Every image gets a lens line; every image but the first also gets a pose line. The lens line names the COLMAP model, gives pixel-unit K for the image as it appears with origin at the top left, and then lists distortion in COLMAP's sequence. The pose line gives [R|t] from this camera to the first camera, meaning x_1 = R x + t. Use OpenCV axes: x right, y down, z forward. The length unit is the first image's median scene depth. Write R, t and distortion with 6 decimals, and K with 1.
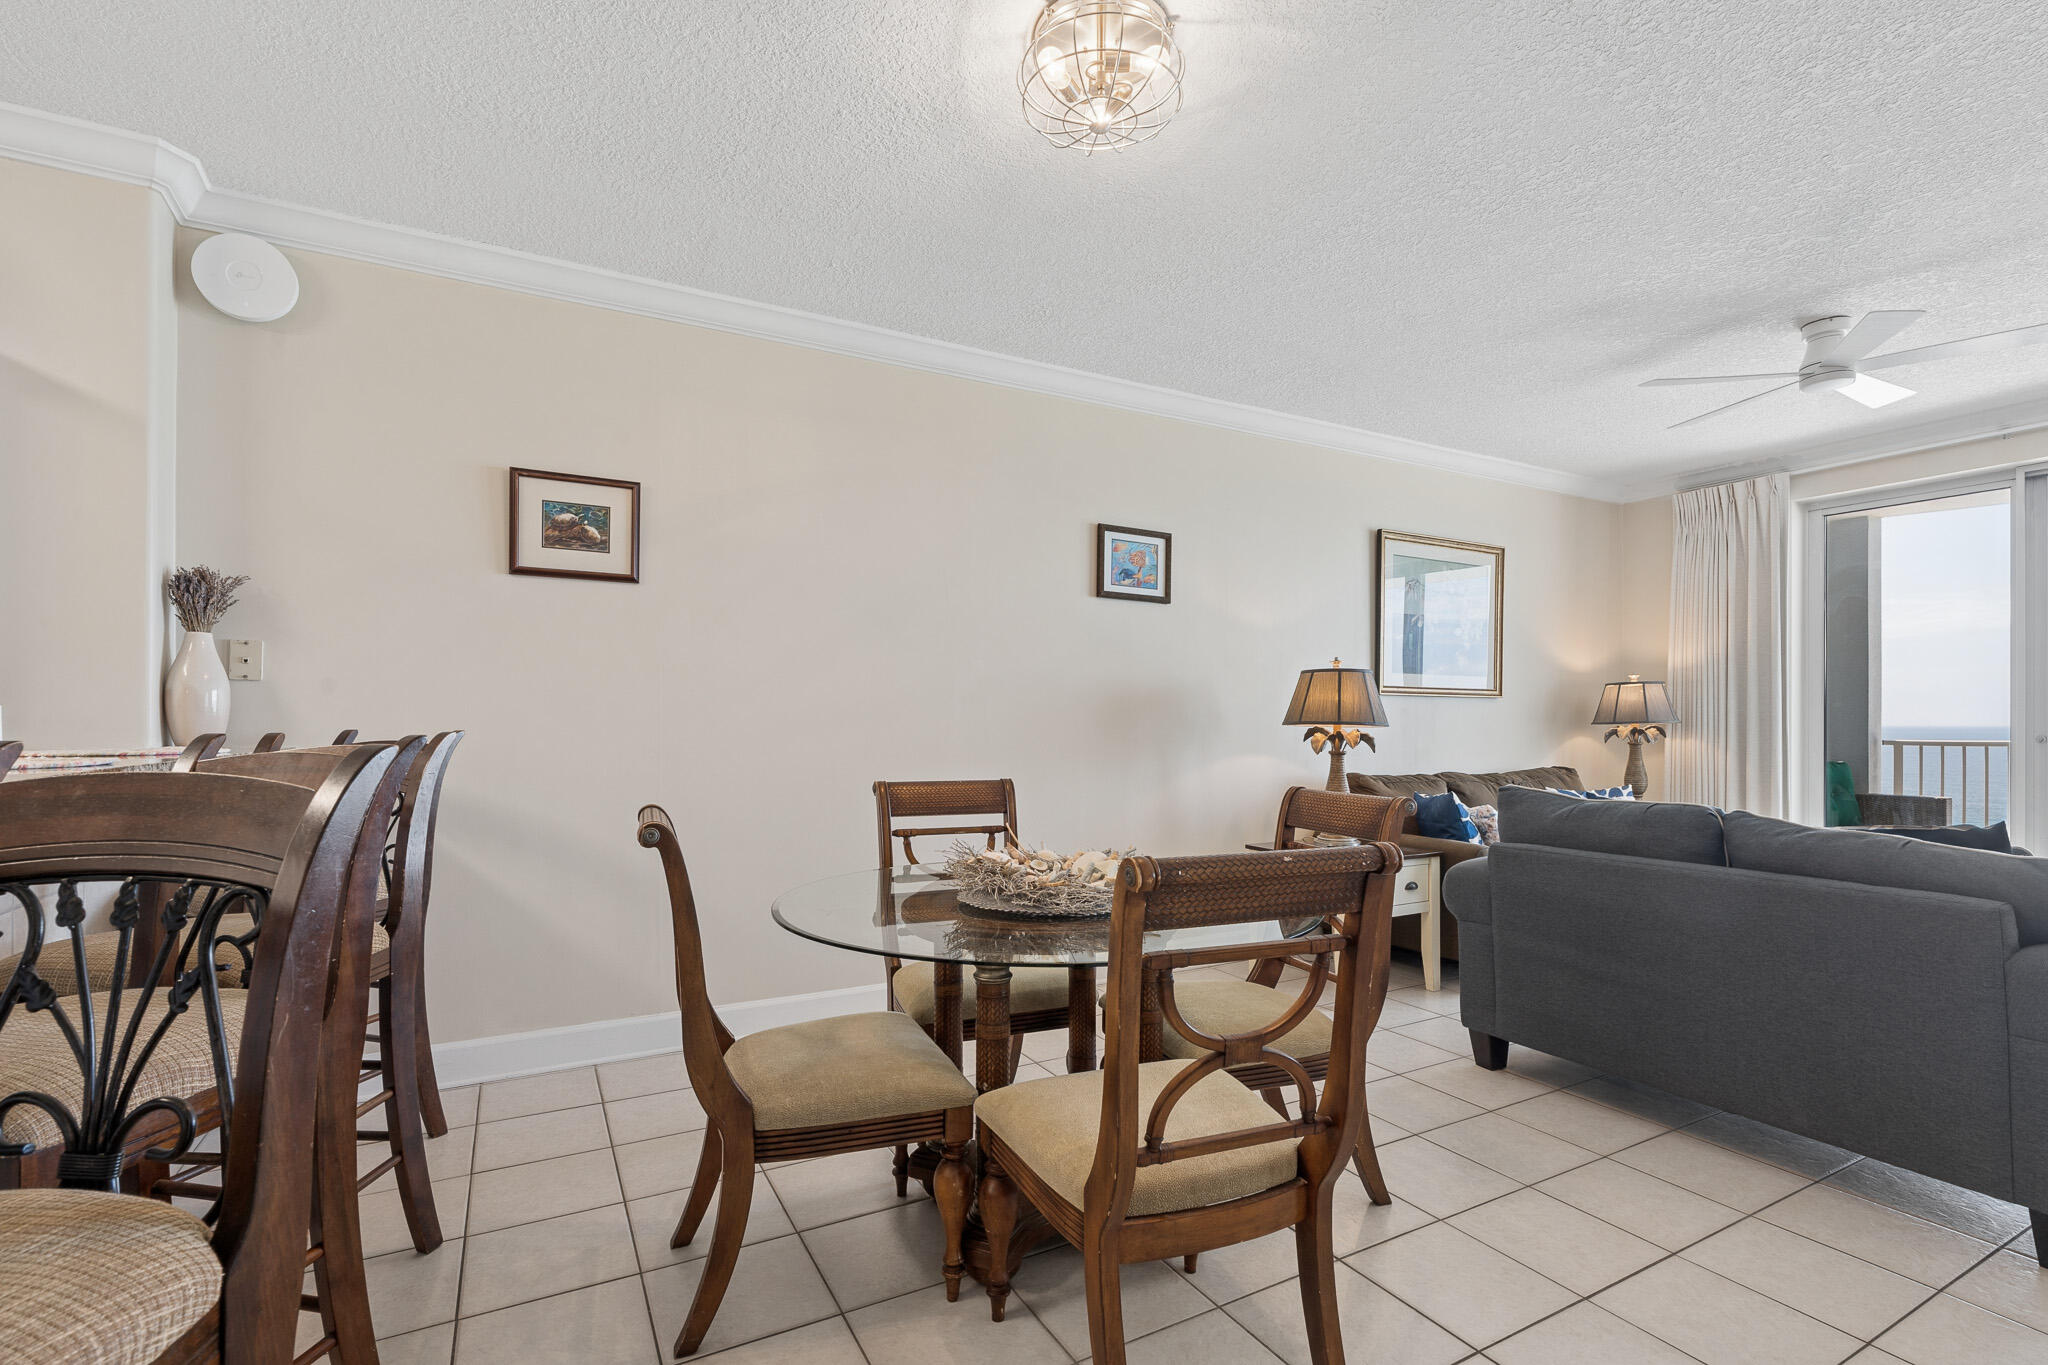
lens RADIAL K [[938.5, 0, 1024.1], [0, 938.5, 728.5], [0, 0, 1]] dist [-0.010440, 0.004781]
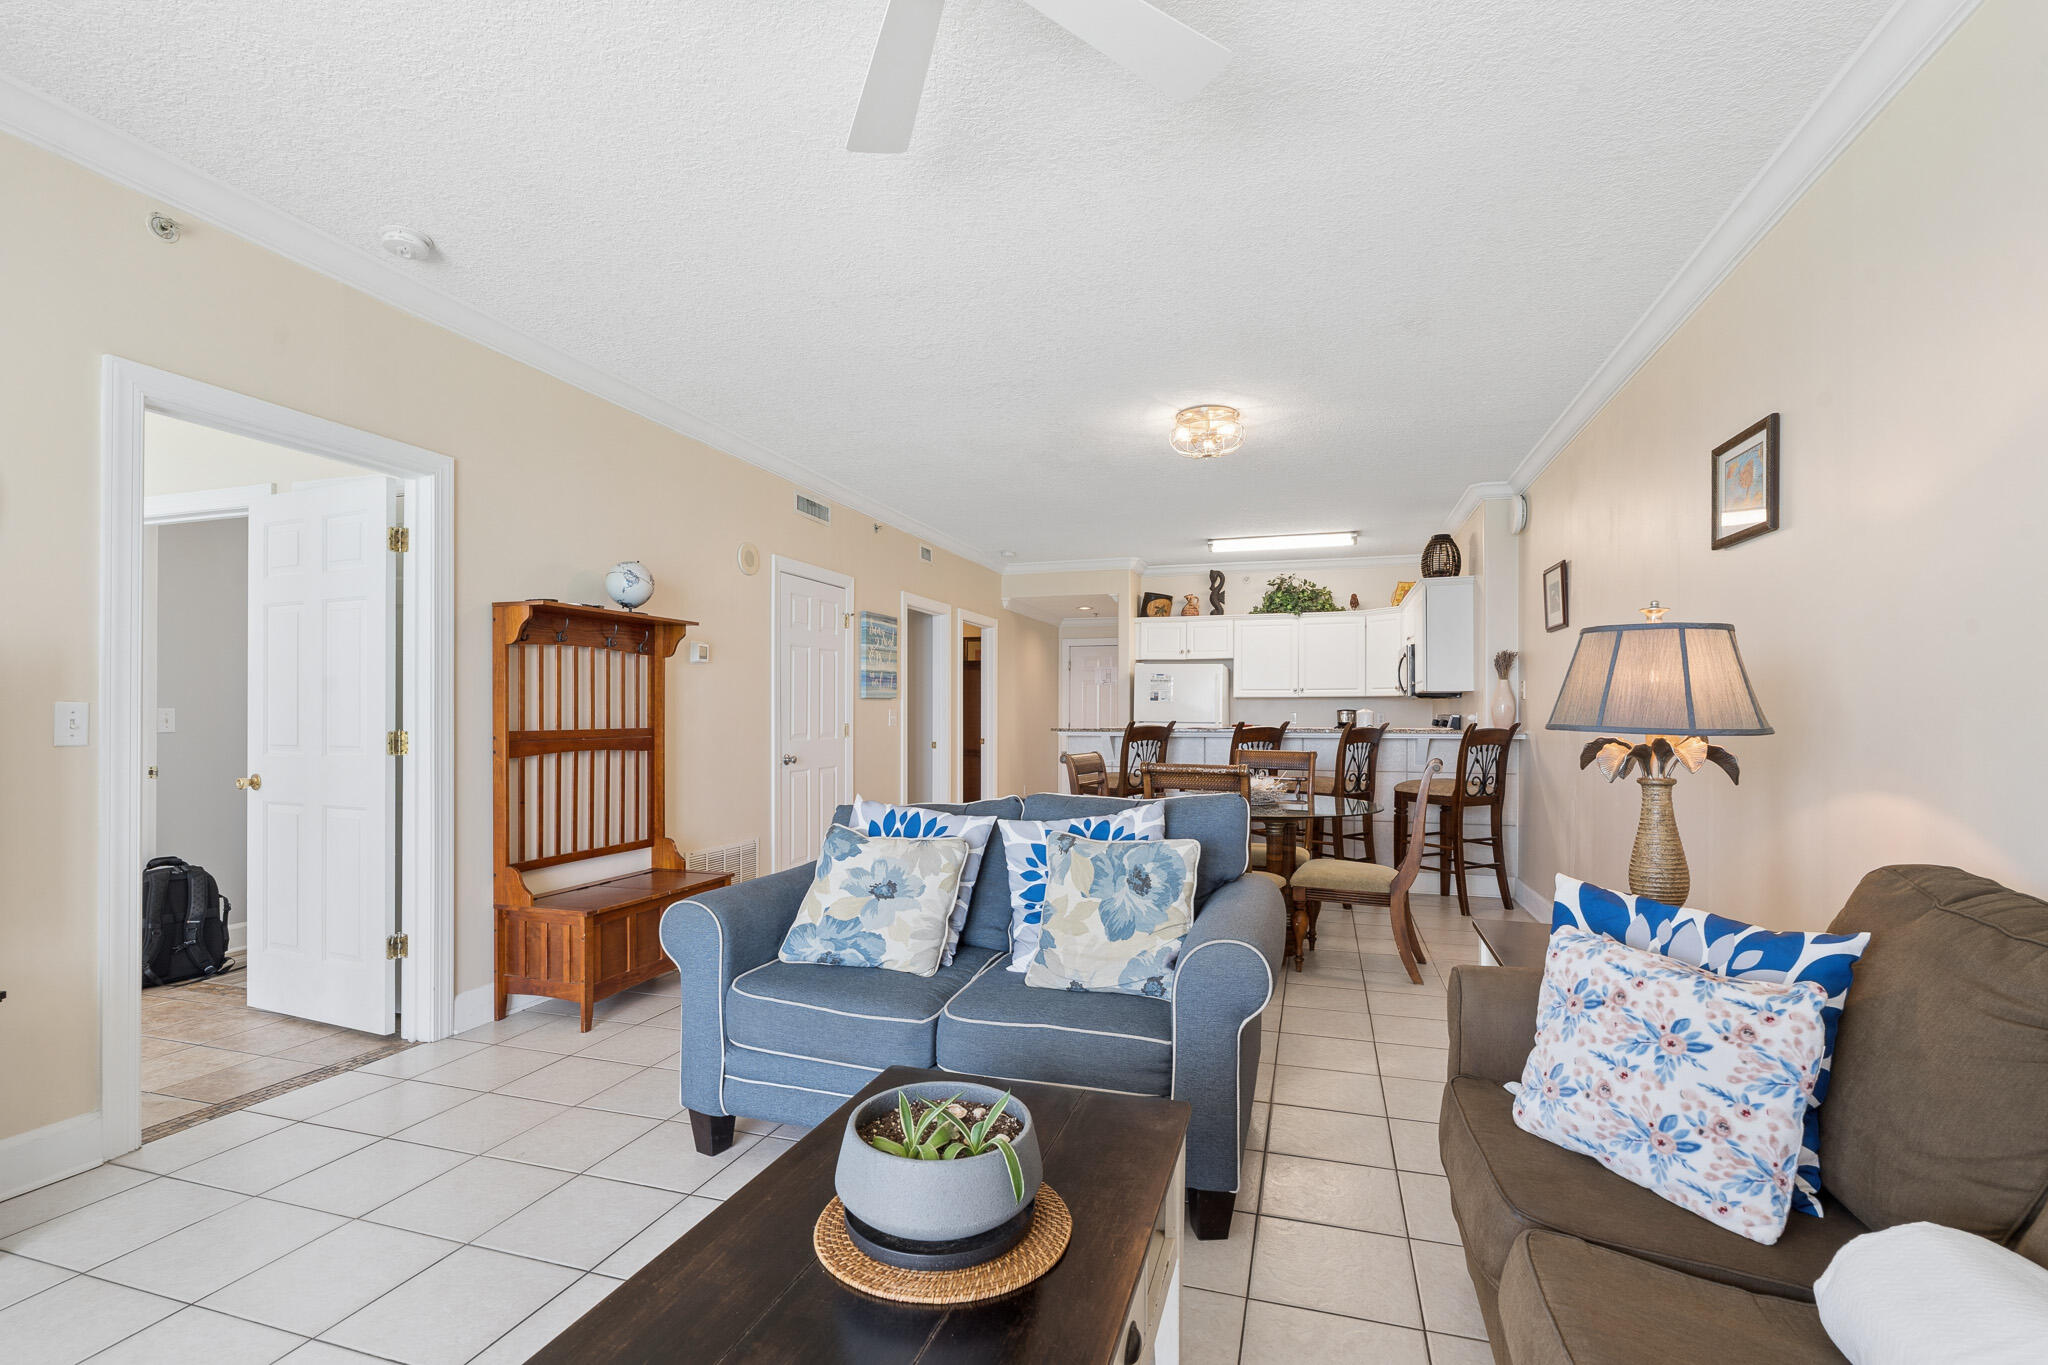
lens RADIAL K [[938.5, 0, 1017.1], [0, 938.5, 716.3], [0, 0, 1]] dist [-0.010440, 0.004781]
pose [[-0.726984, -0.000788, -0.686654, 0.936441], [-0.006125, 0.999967, 0.005338, -0.010753], [0.686627, 0.008086, -0.726965, 1.112024]]
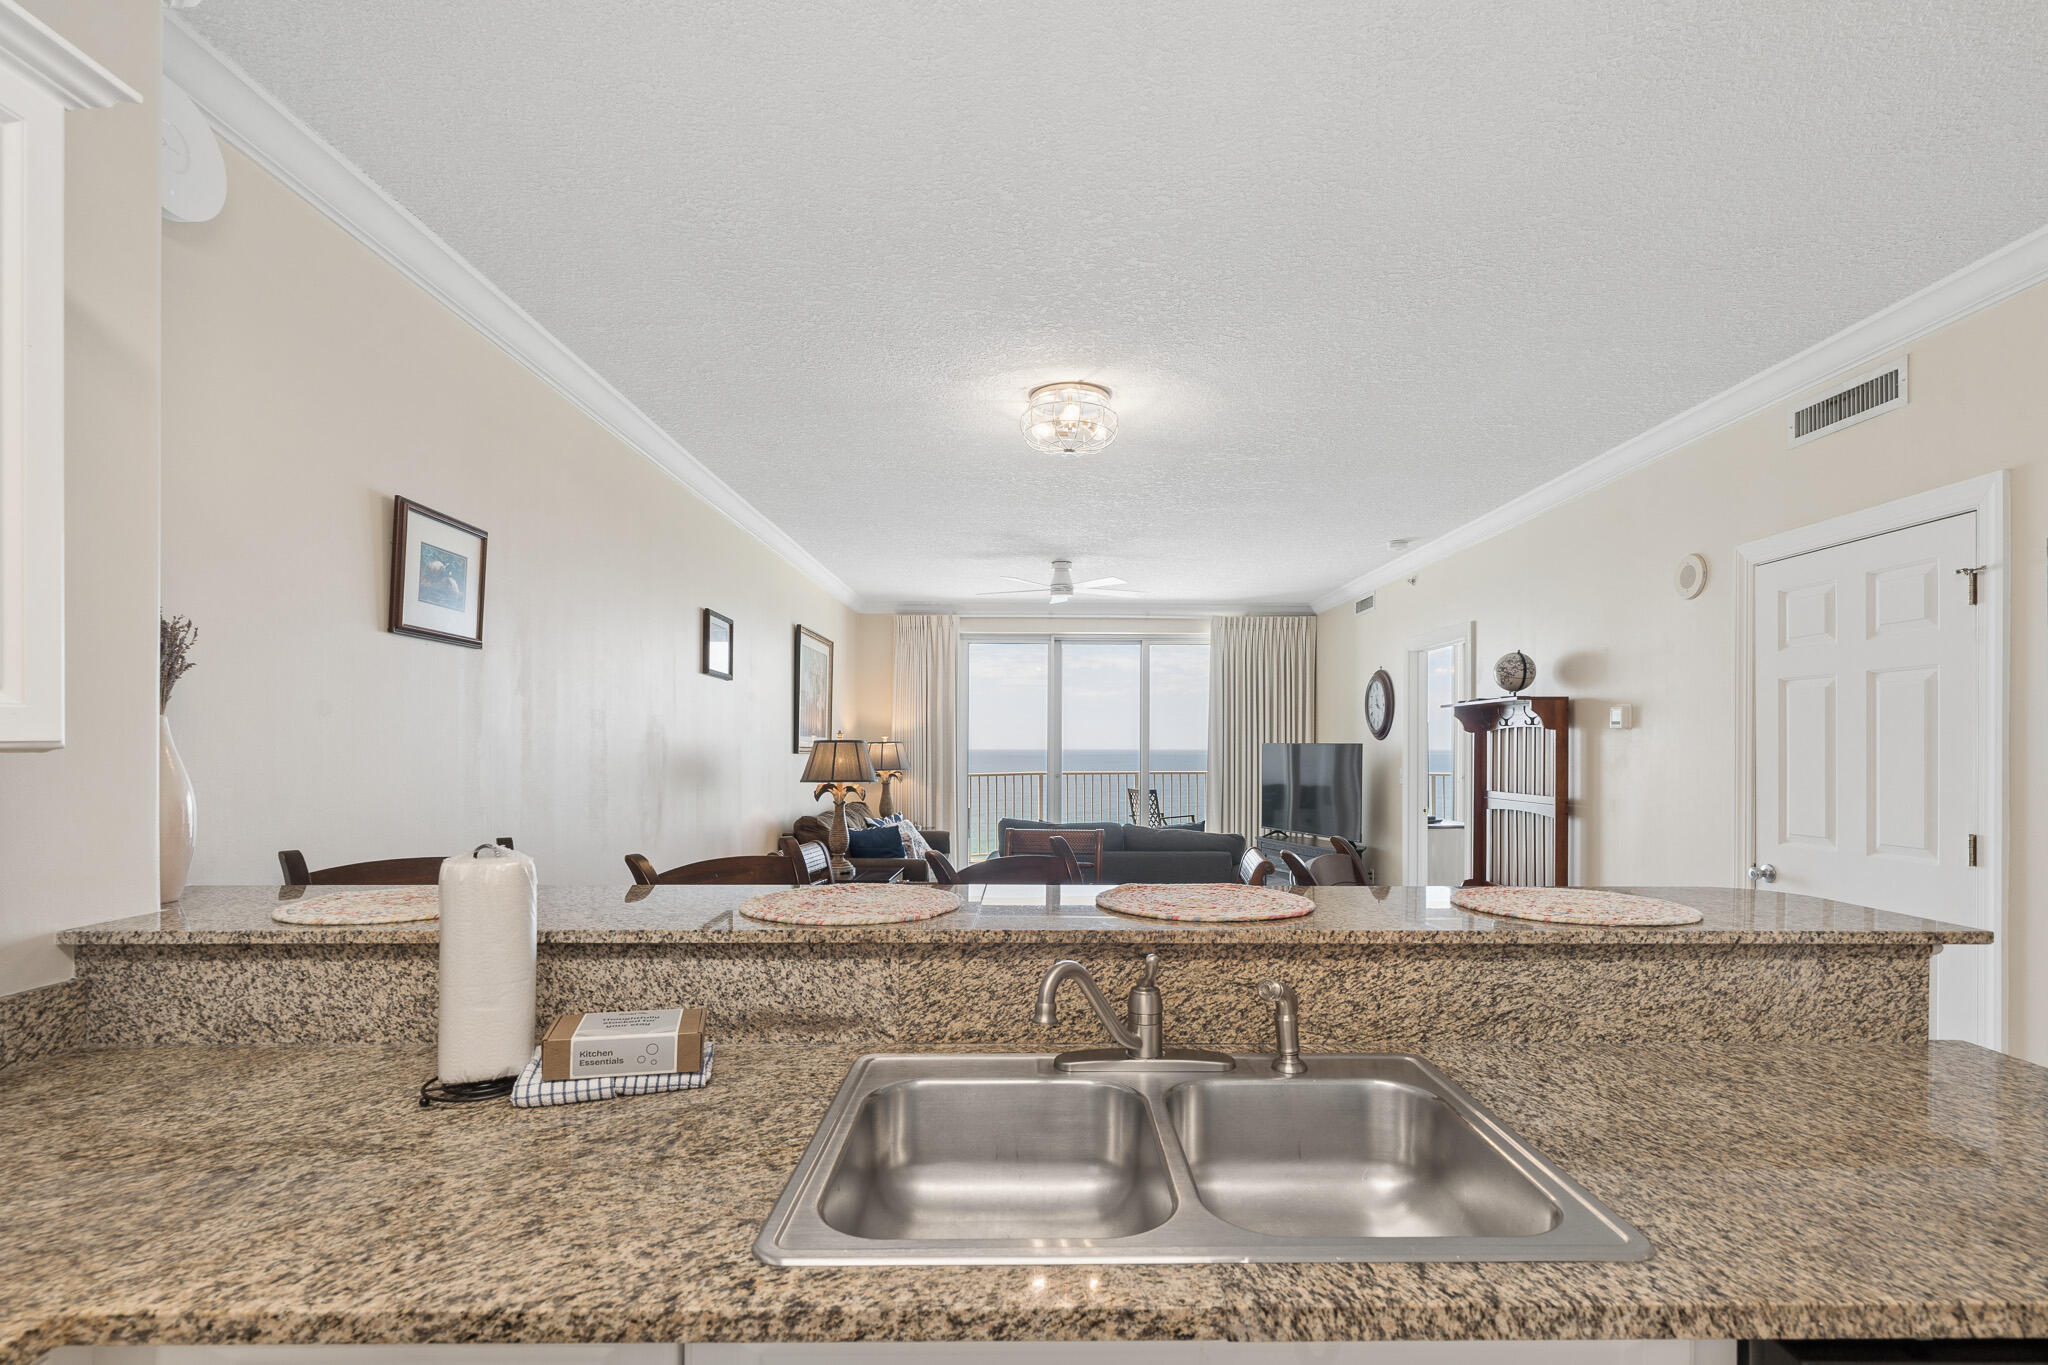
lens RADIAL K [[938.5, 0, 1051.2], [0, 938.5, 756.2], [0, 0, 1]] dist [-0.010440, 0.004781]
pose [[0.465992, -0.008173, 0.884751, -0.690136], [0.003608, 0.999967, 0.007337, -0.047113], [-0.884782, -0.000227, 0.466005, 0.112153]]
